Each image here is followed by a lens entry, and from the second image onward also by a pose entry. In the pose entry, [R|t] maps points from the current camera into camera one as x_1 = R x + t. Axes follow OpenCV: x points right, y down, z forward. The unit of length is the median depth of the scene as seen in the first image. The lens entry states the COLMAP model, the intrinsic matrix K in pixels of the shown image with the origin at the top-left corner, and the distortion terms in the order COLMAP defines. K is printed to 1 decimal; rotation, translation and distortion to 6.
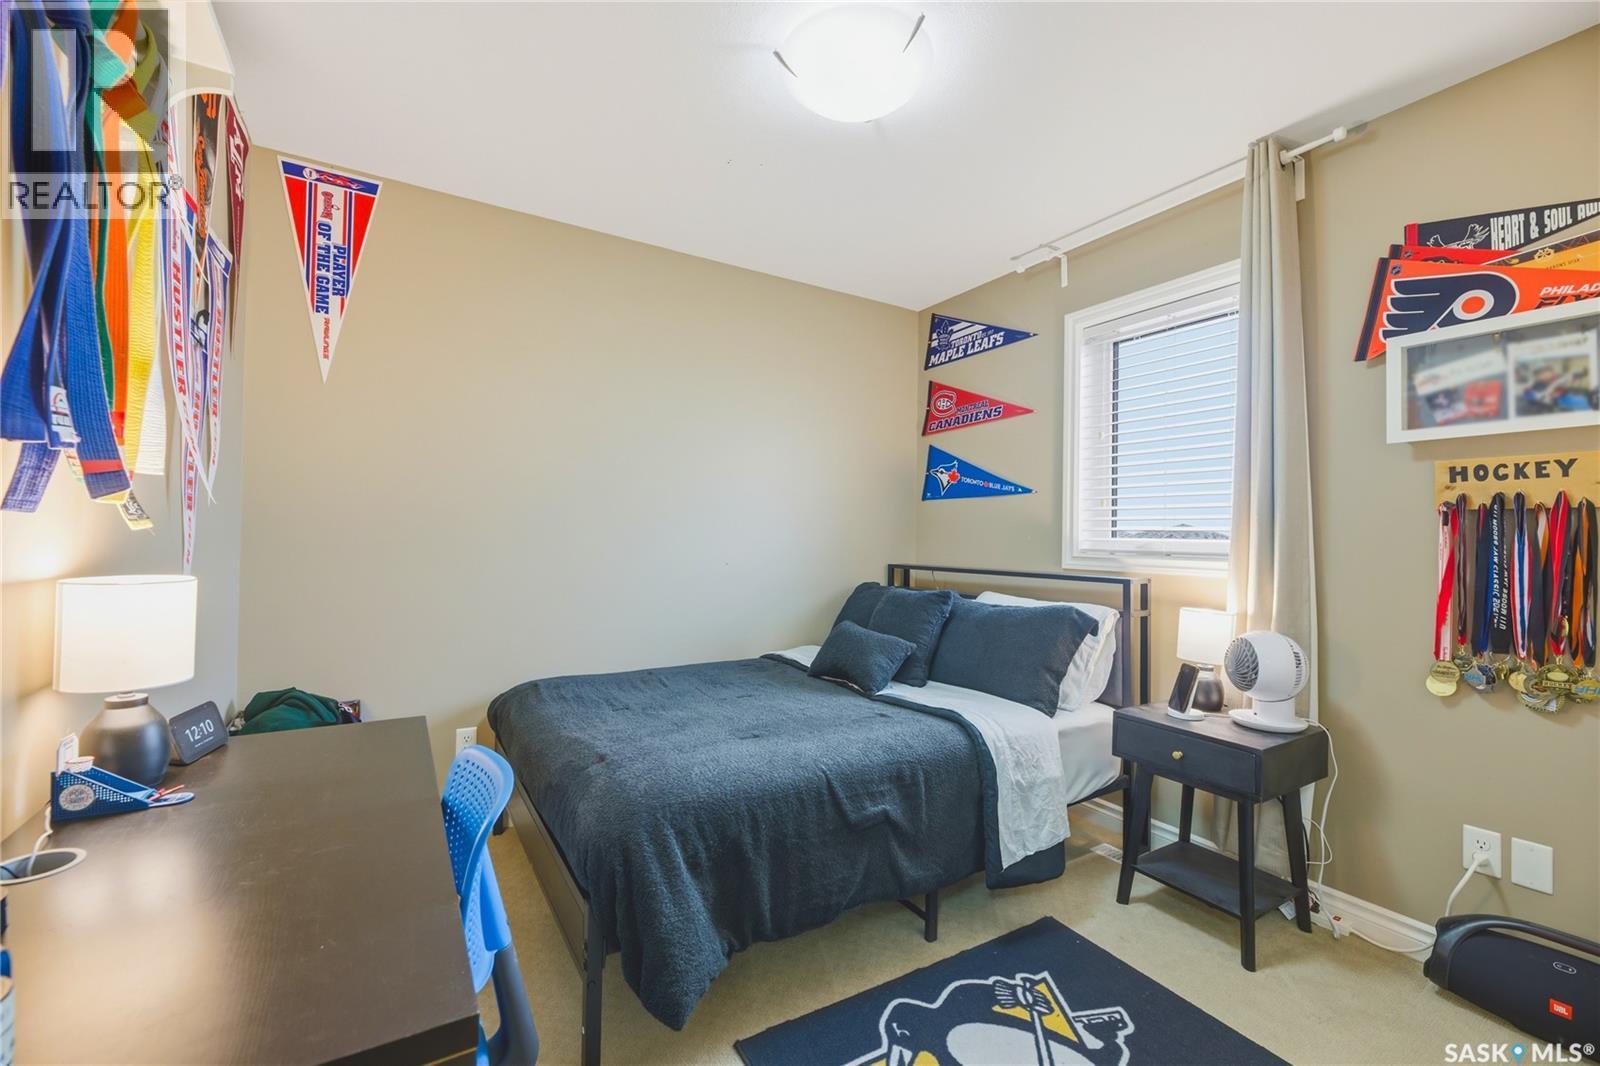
lens RADIAL K [[668.6, 0, 794.5], [0, 668.6, 526.8], [0, 0, 1]] dist [0.003185, -0.000667]
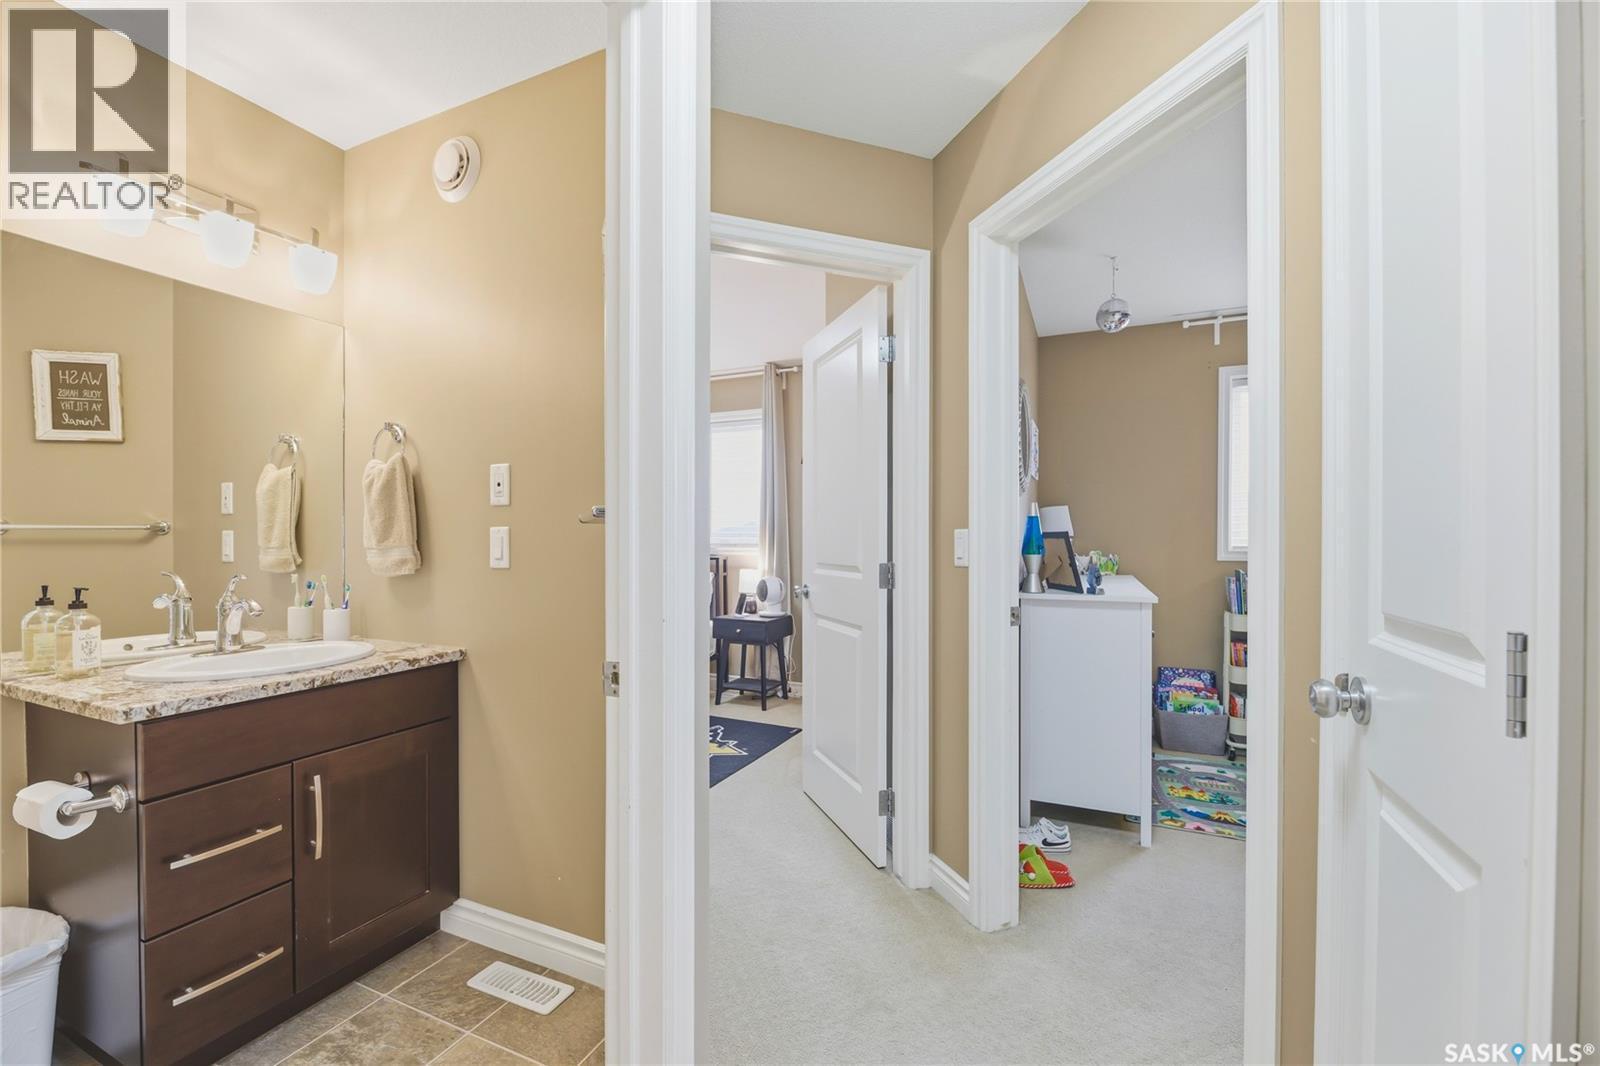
lens RADIAL K [[668.6, 0, 797.8], [0, 668.6, 539.1], [0, 0, 1]] dist [0.003185, -0.000667]
pose [[0.825586, -0.012105, 0.564147, -0.520436], [0.008801, 0.999924, 0.008577, 0.005999], [-0.564208, -0.002116, 0.825630, -0.951808]]
